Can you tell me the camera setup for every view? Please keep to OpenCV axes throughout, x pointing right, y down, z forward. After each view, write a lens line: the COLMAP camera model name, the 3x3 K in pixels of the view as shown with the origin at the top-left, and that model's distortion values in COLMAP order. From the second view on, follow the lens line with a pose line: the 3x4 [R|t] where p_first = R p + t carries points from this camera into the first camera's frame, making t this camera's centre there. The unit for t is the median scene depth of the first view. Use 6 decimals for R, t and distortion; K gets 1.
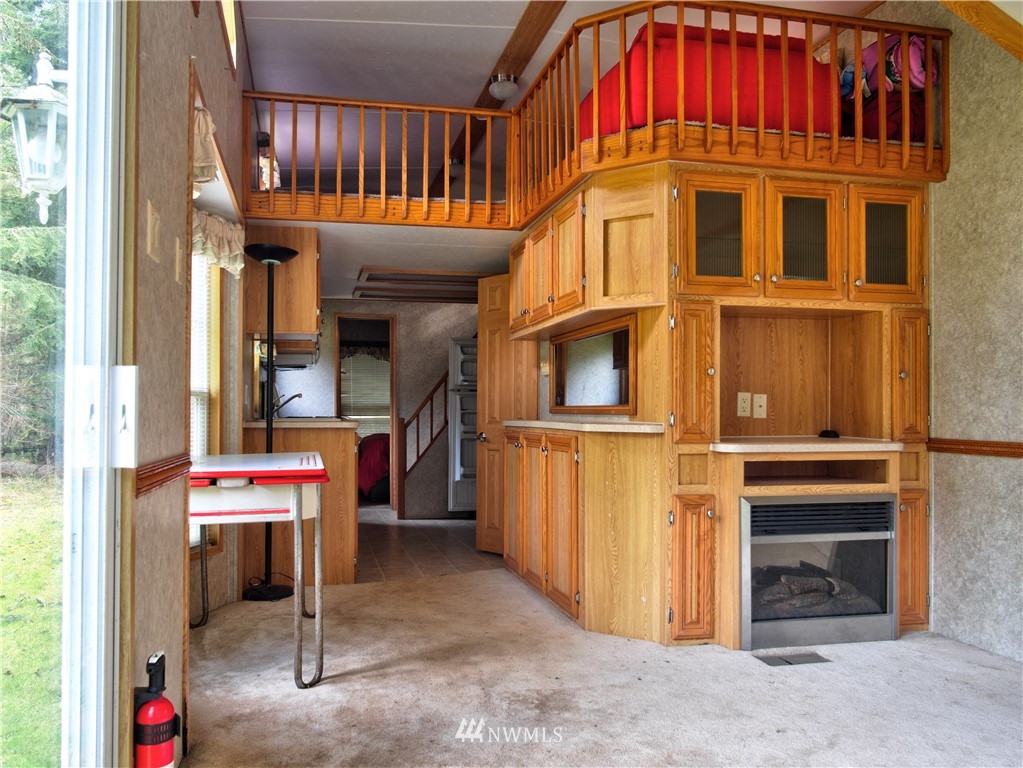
lens RADIAL K [[832.0, 0, 511.1], [0, 832.0, 388.3], [0, 0, 1]] dist [0.002423, 0.001101]
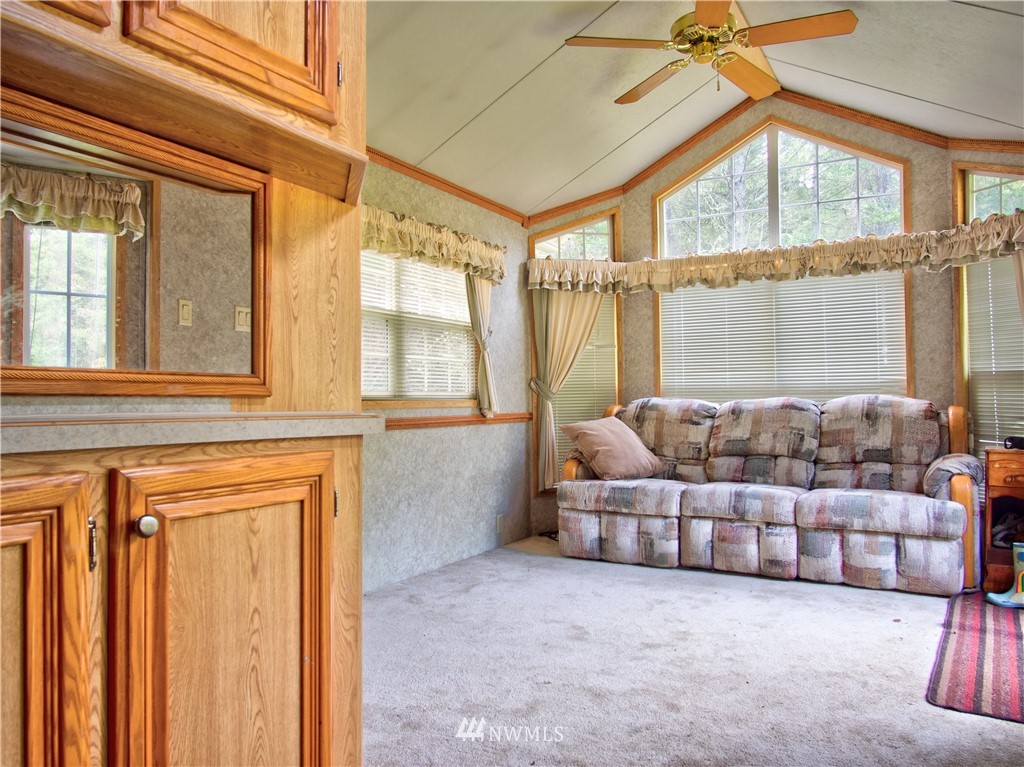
lens RADIAL K [[747.5, 0, 512.3], [0, 747.5, 382.4], [0, 0, 1]] dist [-0.039862, -0.000273]
pose [[-0.716980, 0.013583, 0.696962, -0.124144], [-0.016518, 0.999198, -0.036466, 0.019948], [-0.696898, -0.037658, -0.716180, 0.655697]]
